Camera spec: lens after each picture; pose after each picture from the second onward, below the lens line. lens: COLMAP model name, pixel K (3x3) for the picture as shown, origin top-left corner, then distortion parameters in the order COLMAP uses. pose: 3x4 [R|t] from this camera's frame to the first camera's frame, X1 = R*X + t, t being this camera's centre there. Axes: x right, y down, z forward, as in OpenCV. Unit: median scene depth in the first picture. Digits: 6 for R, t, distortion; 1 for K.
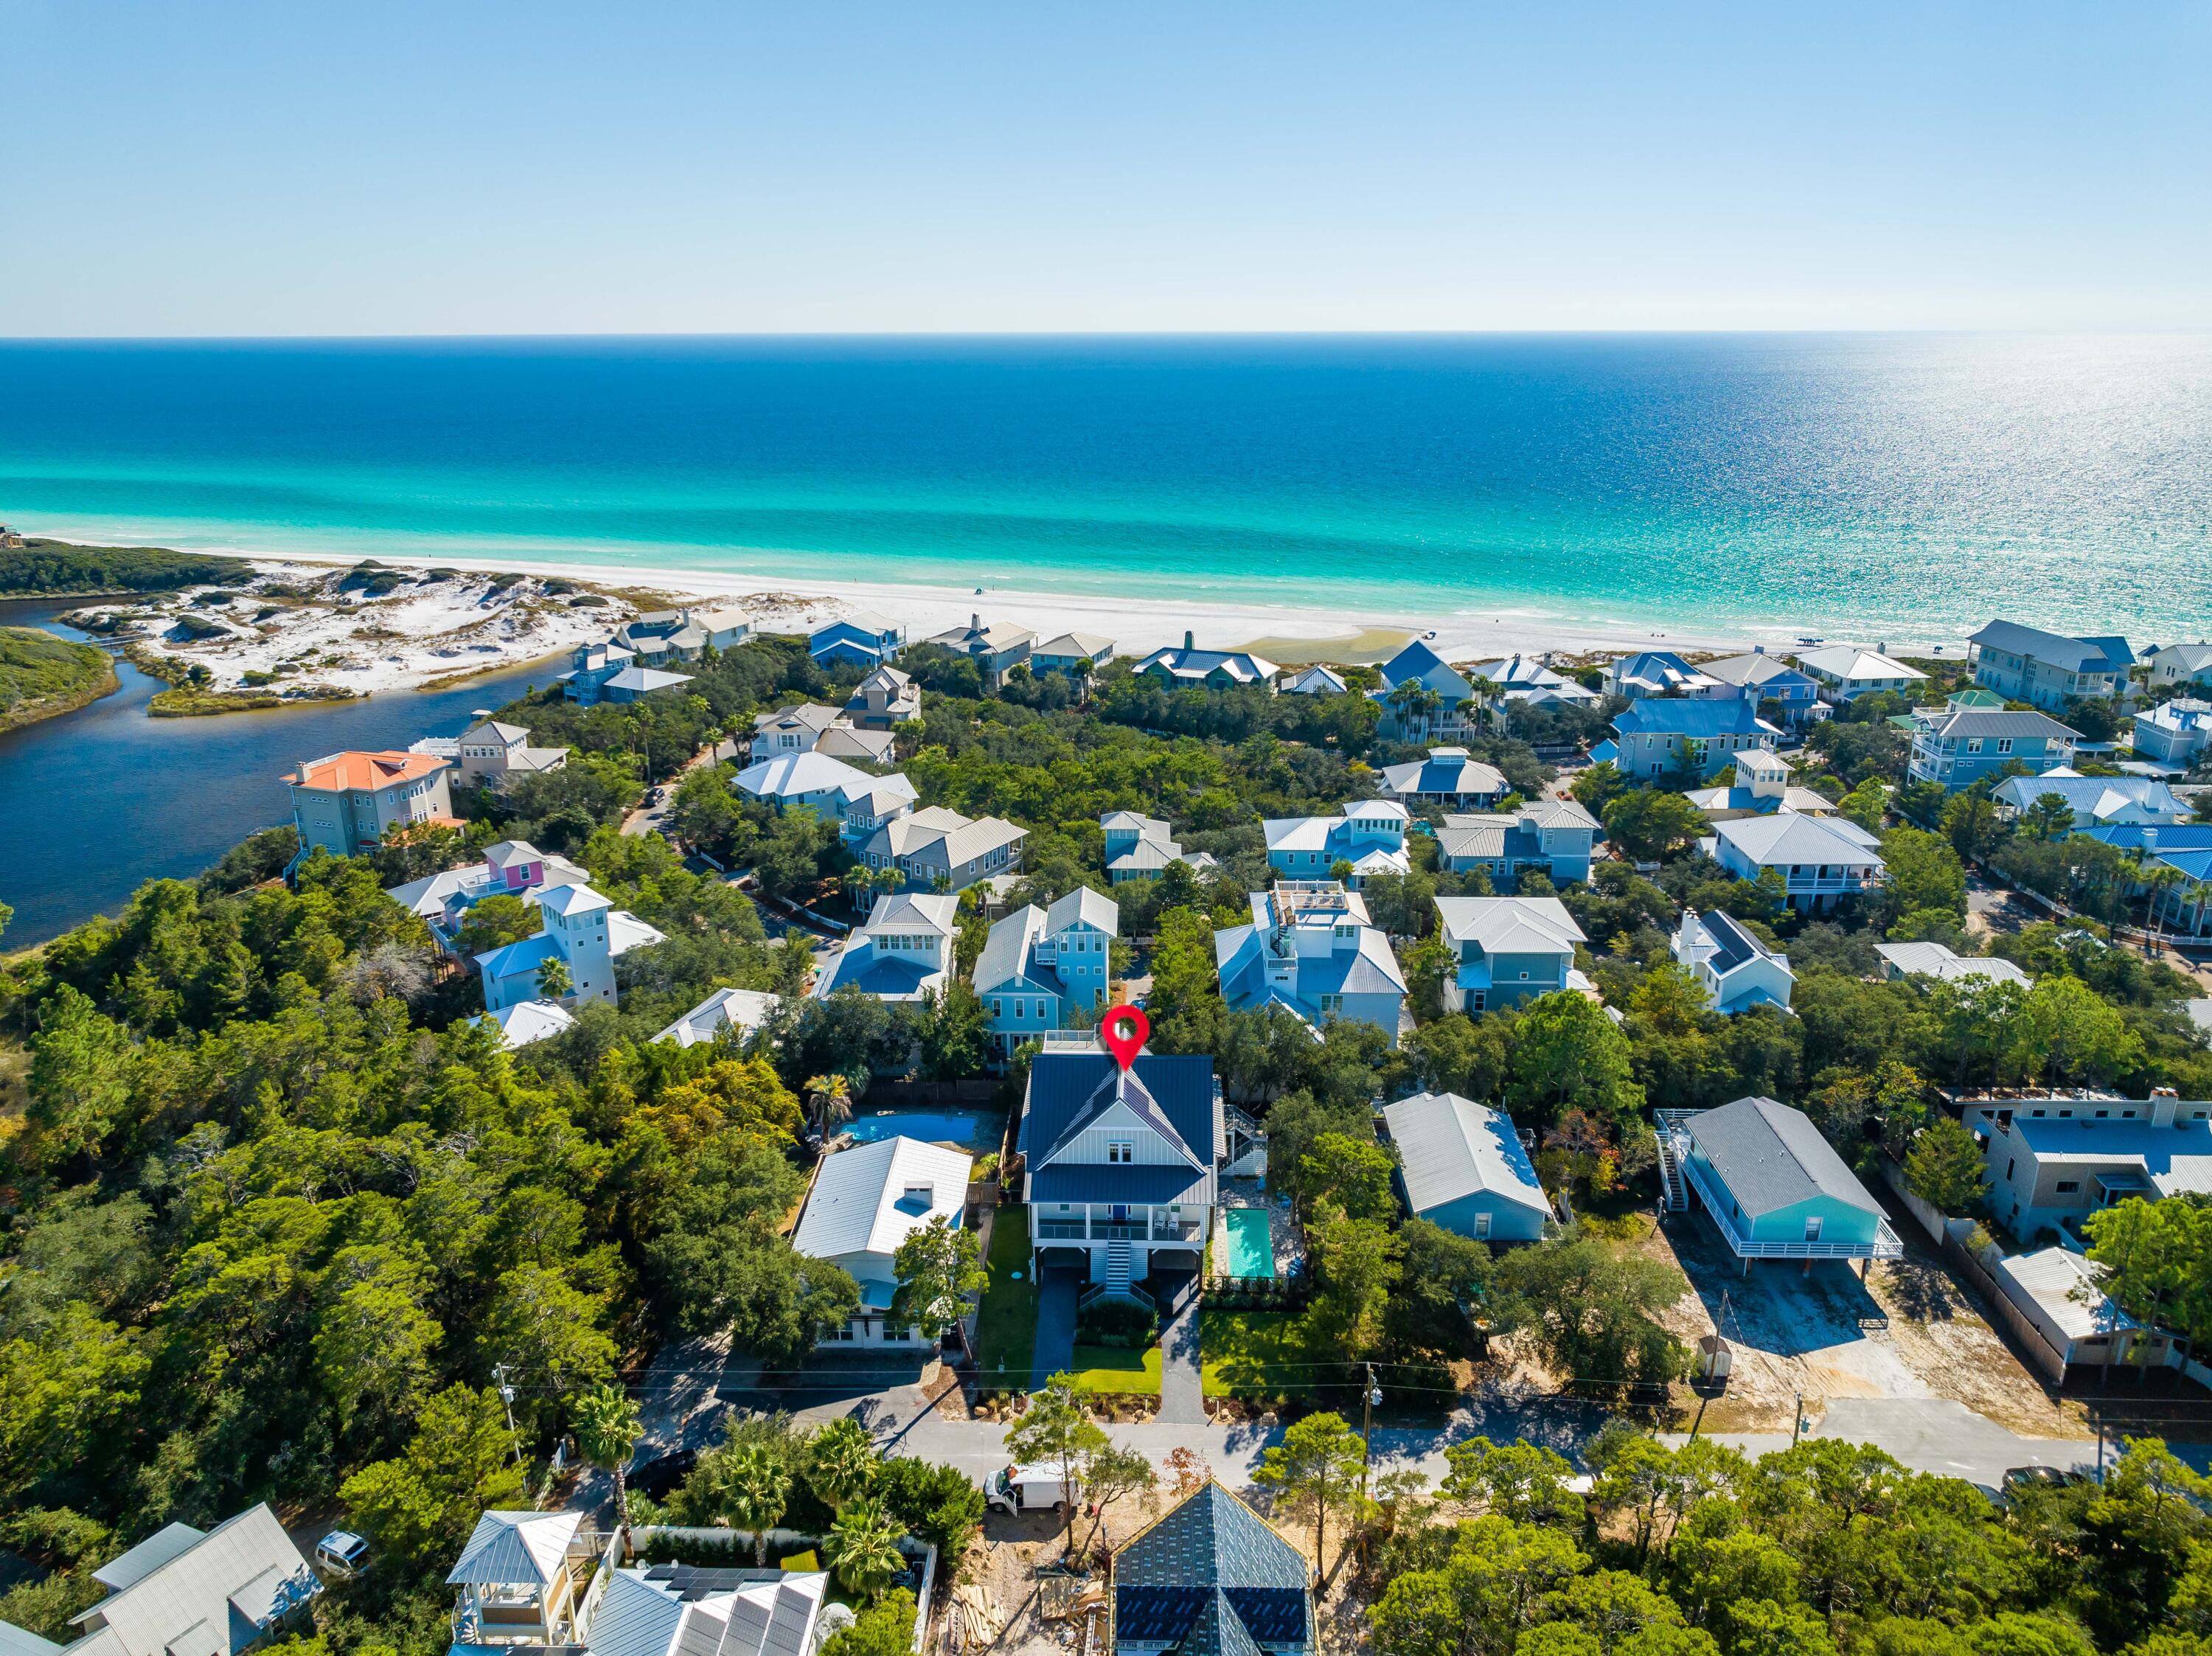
lens RADIAL K [[1549.7, 0, 1106.0], [0, 1549.7, 828.0], [0, 0, 1]] dist [-0.000156, -0.007349]
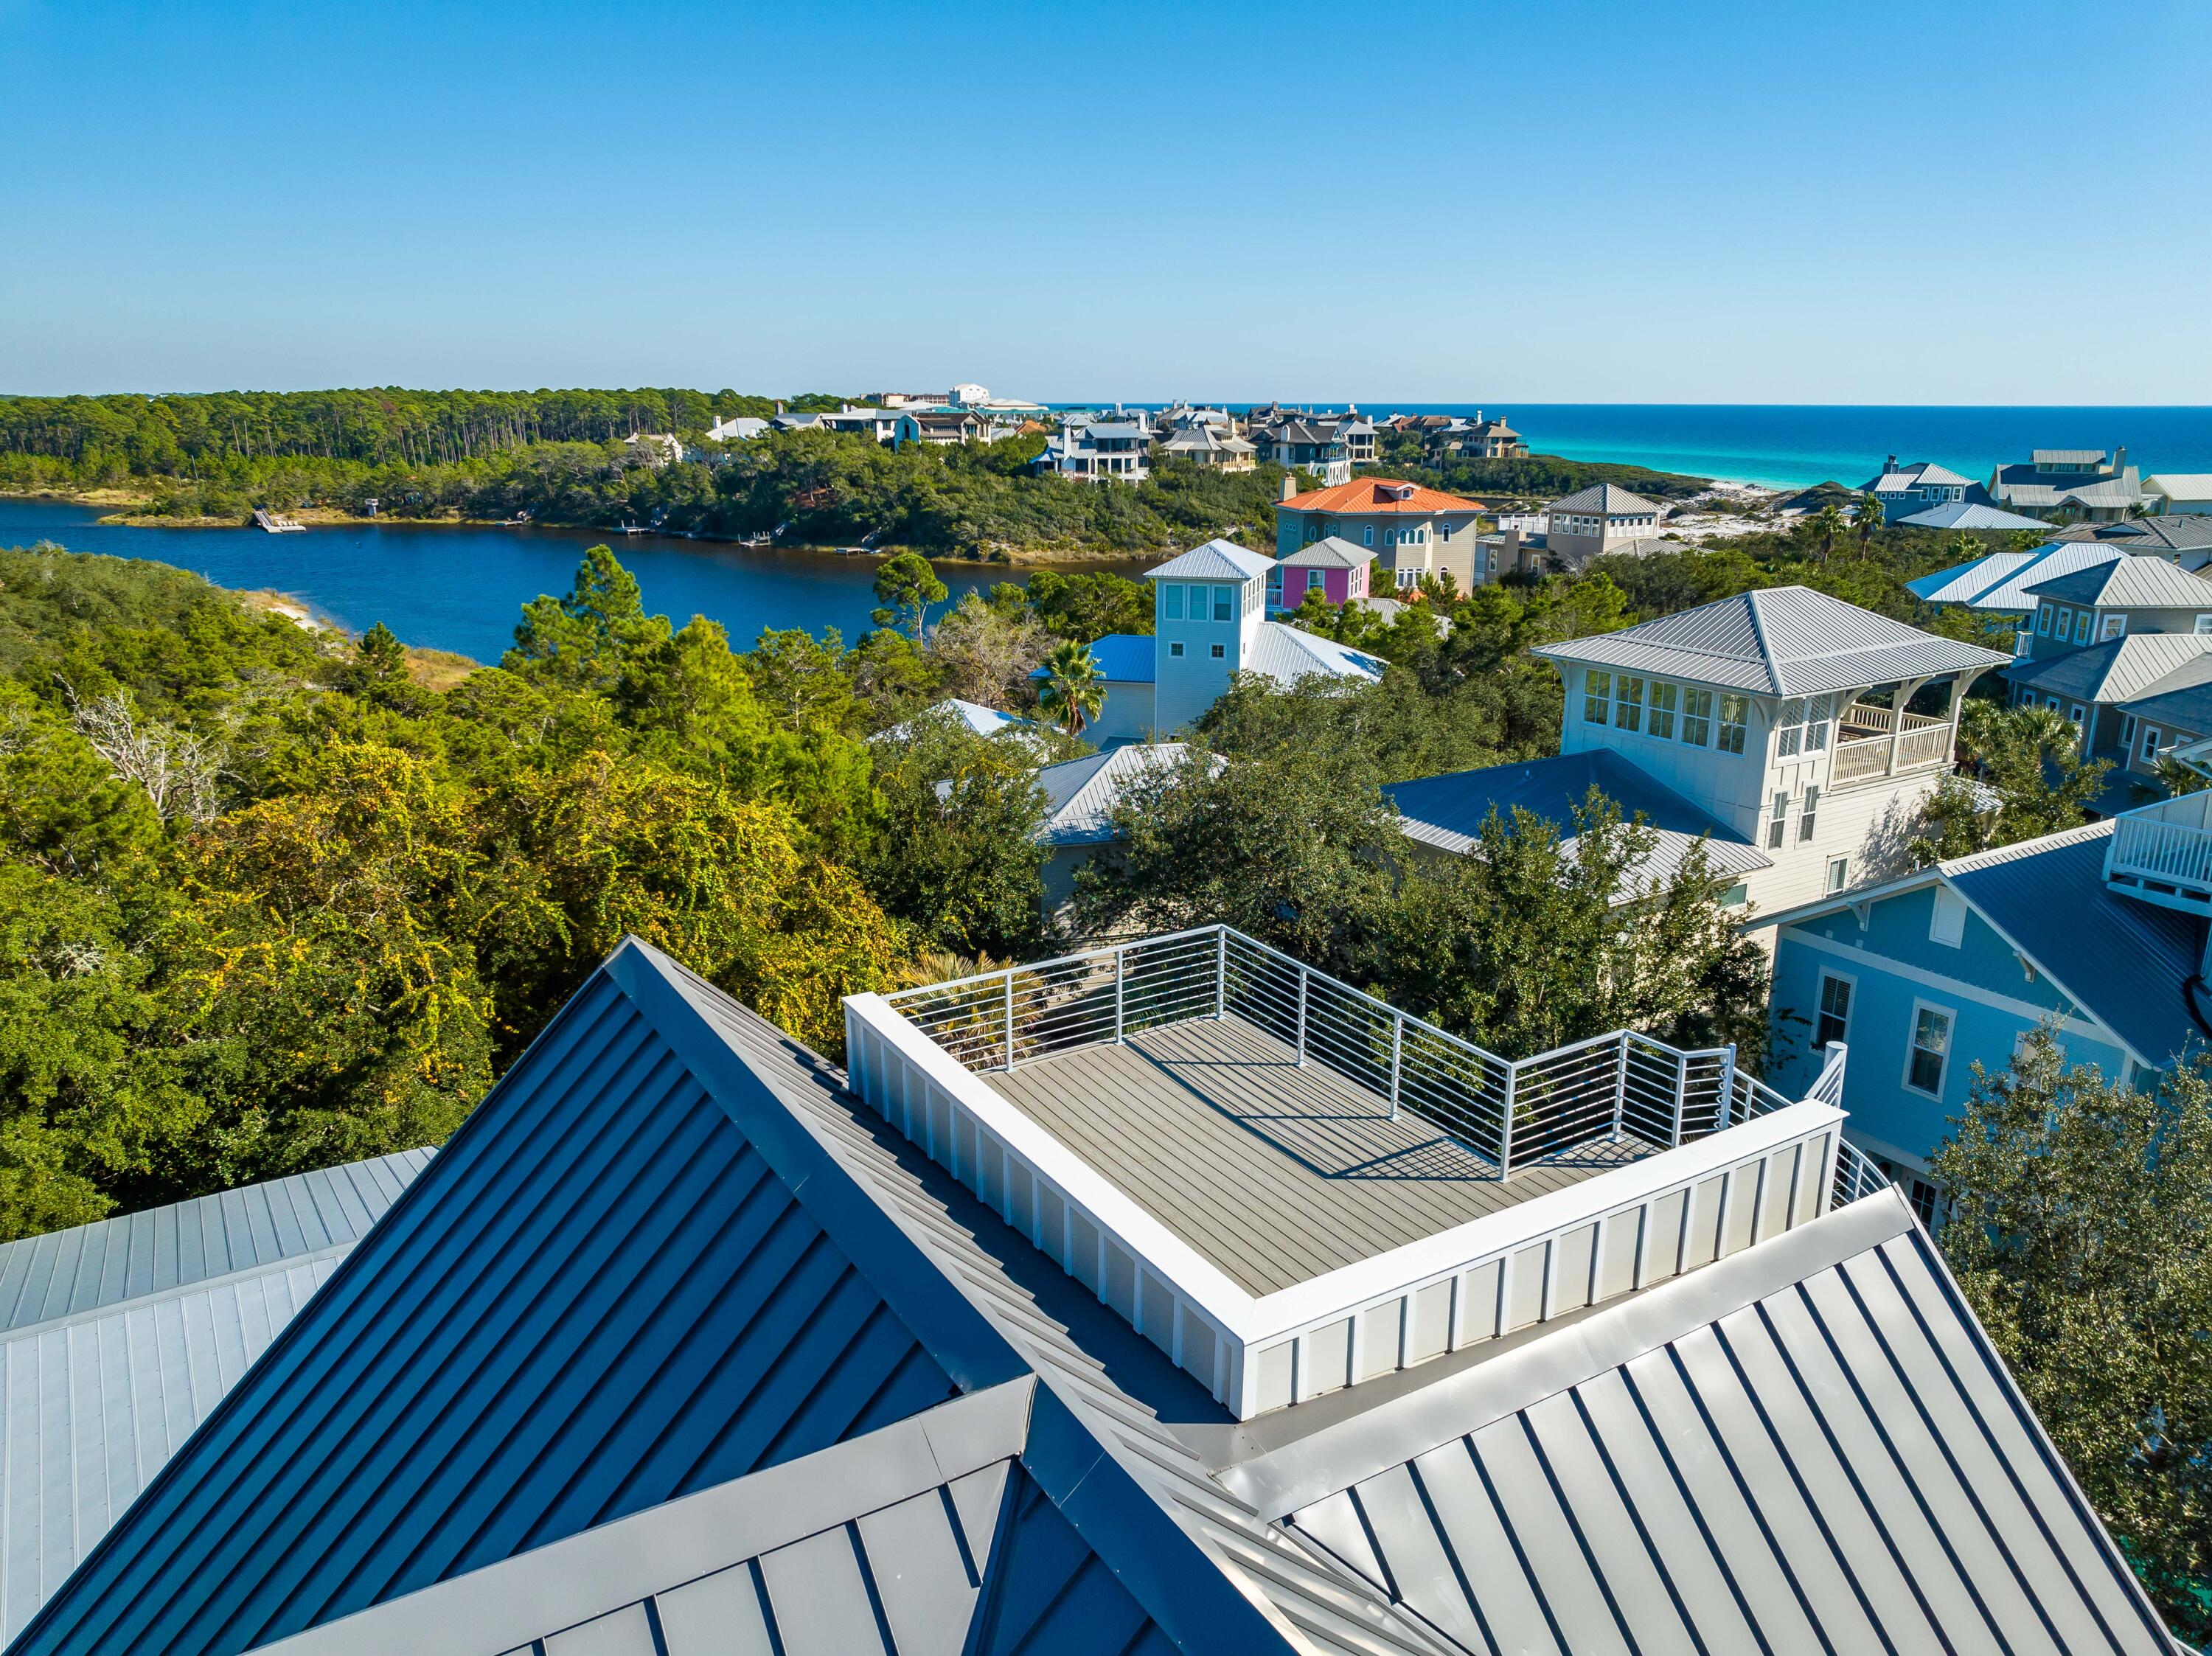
lens RADIAL K [[1549.7, 0, 1106.0], [0, 1549.7, 828.0], [0, 0, 1]] dist [-0.000156, -0.007349]
pose [[0.553576, 0.228744, -0.800768, 0.044252], [-0.262227, 0.960505, 0.093095, 0.096097], [0.790437, 0.158448, 0.591695, 0.771074]]
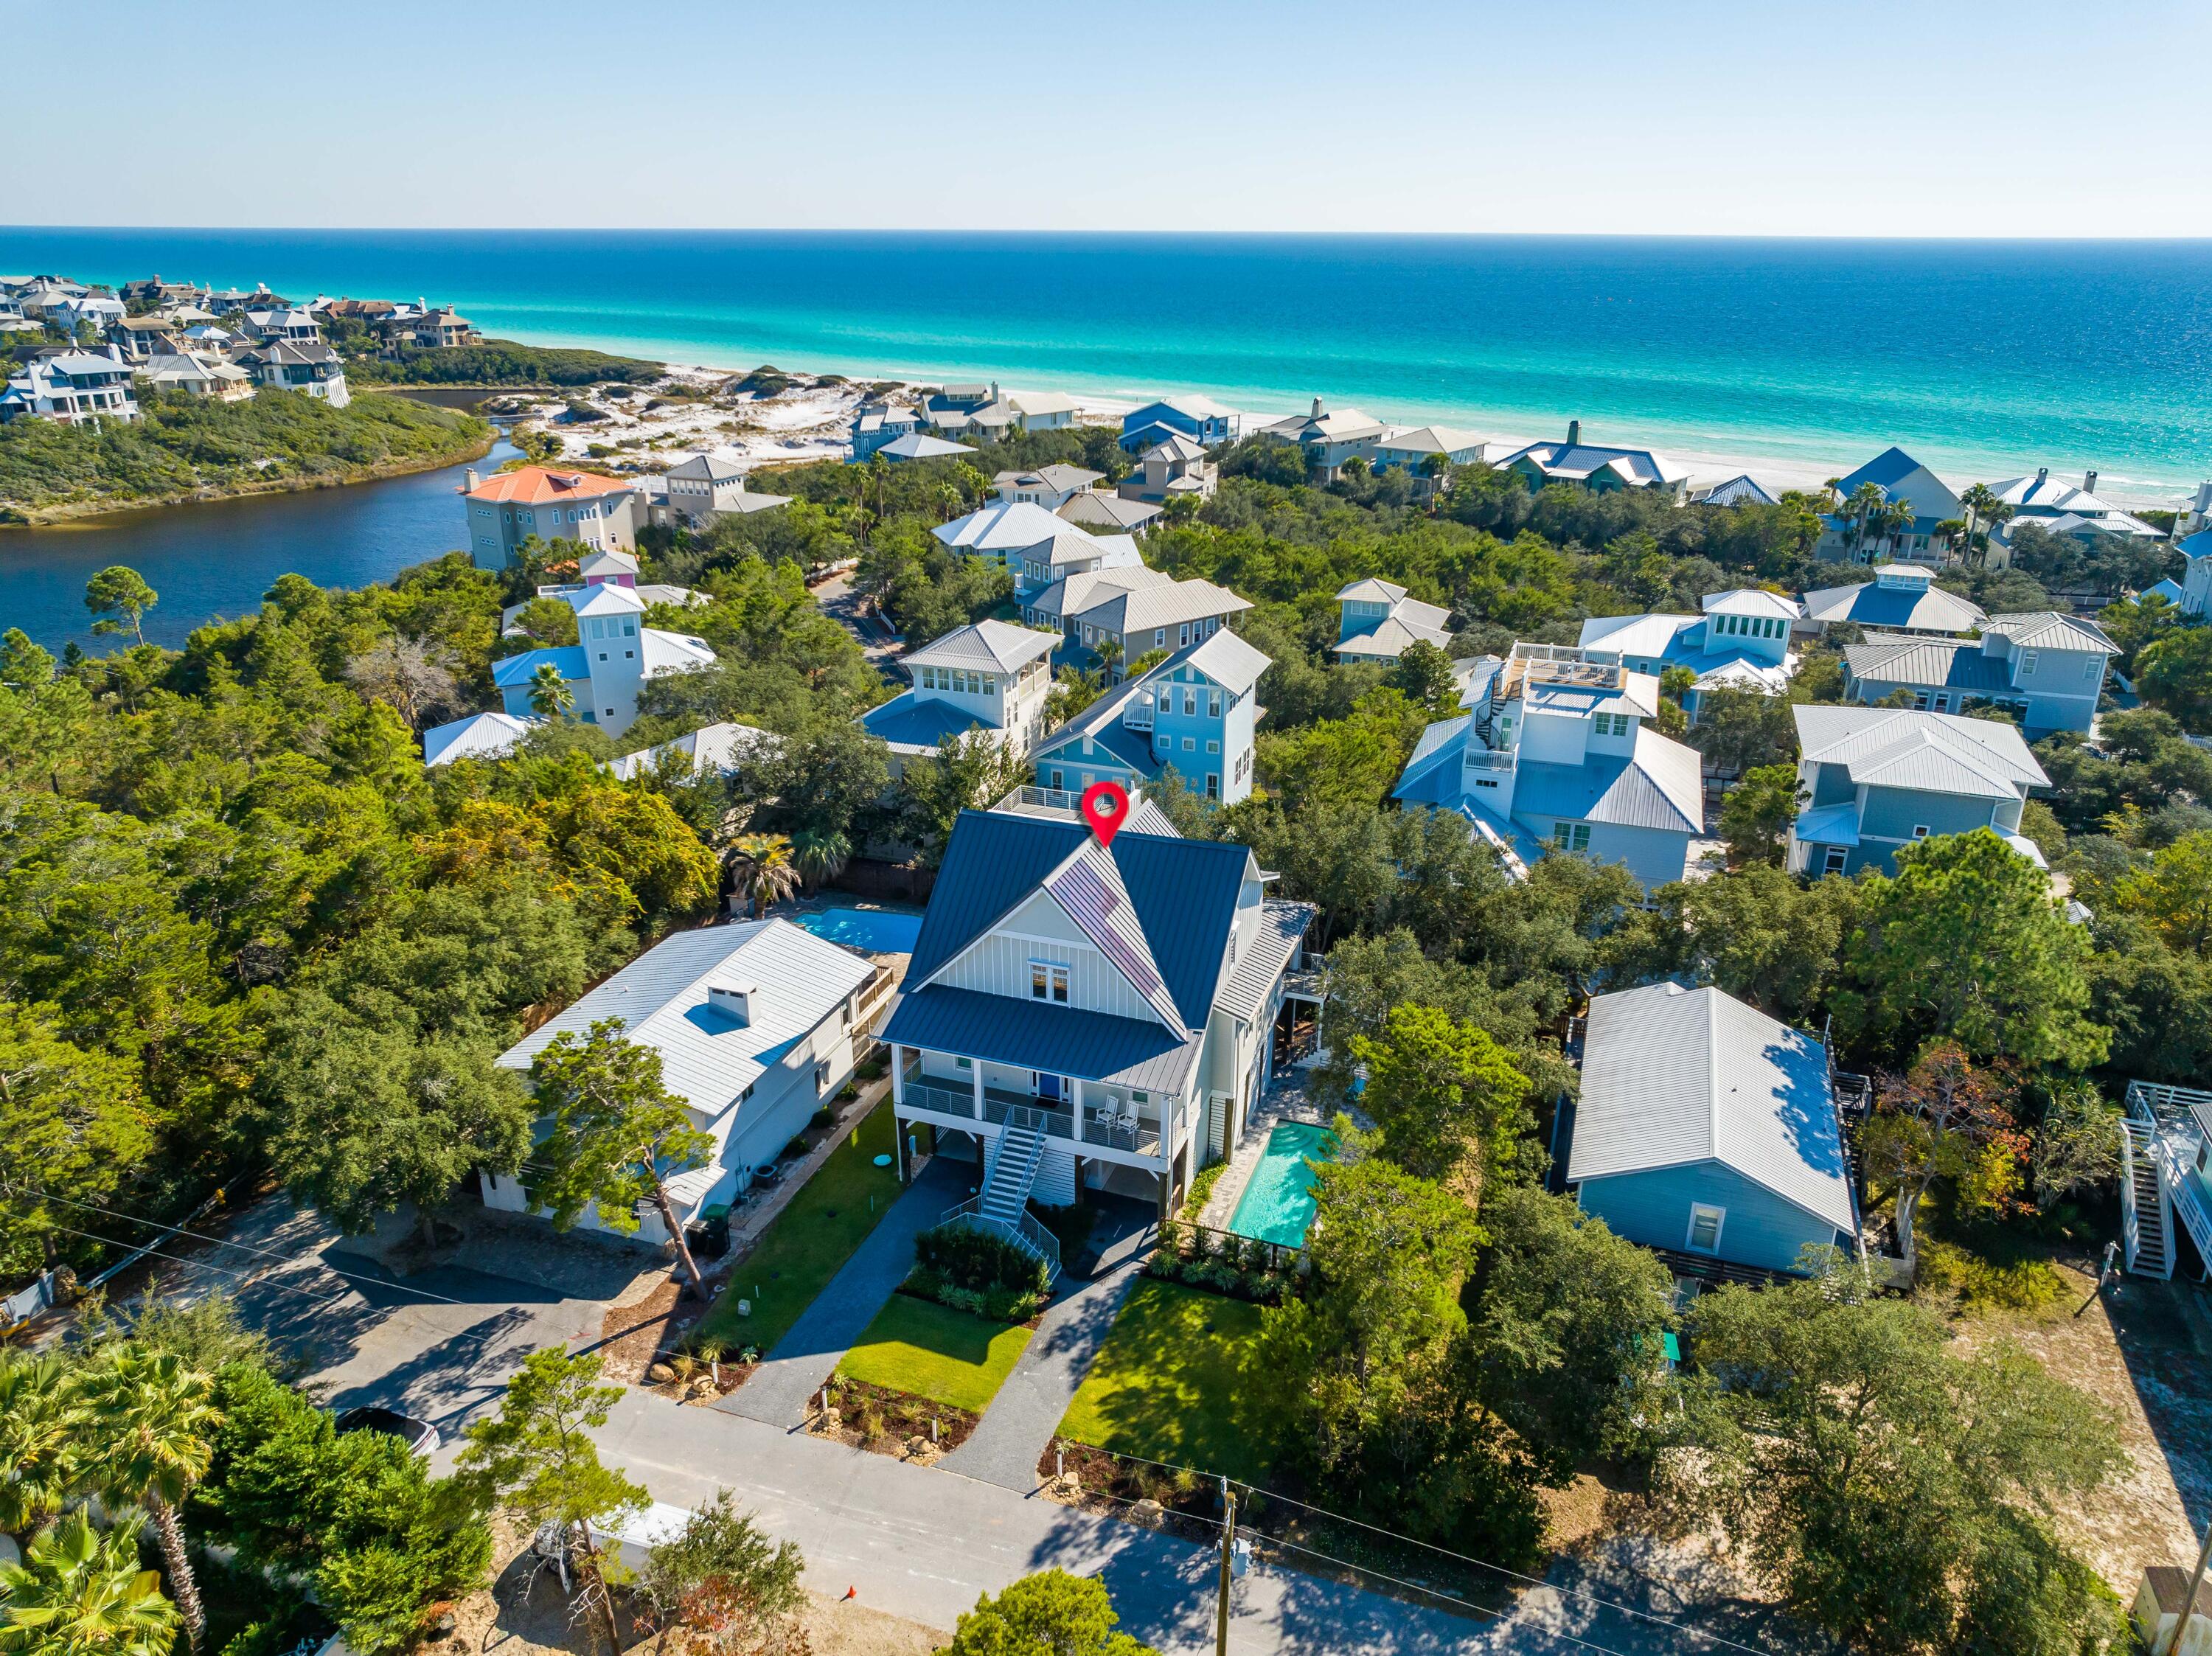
lens RADIAL K [[1549.7, 0, 1106.0], [0, 1549.7, 828.0], [0, 0, 1]] dist [-0.000156, -0.007349]
pose [[0.951768, 0.120041, -0.282361, 0.142228], [-0.103669, 0.991982, 0.072281, 0.083748], [0.288774, -0.039522, 0.956581, 0.352878]]
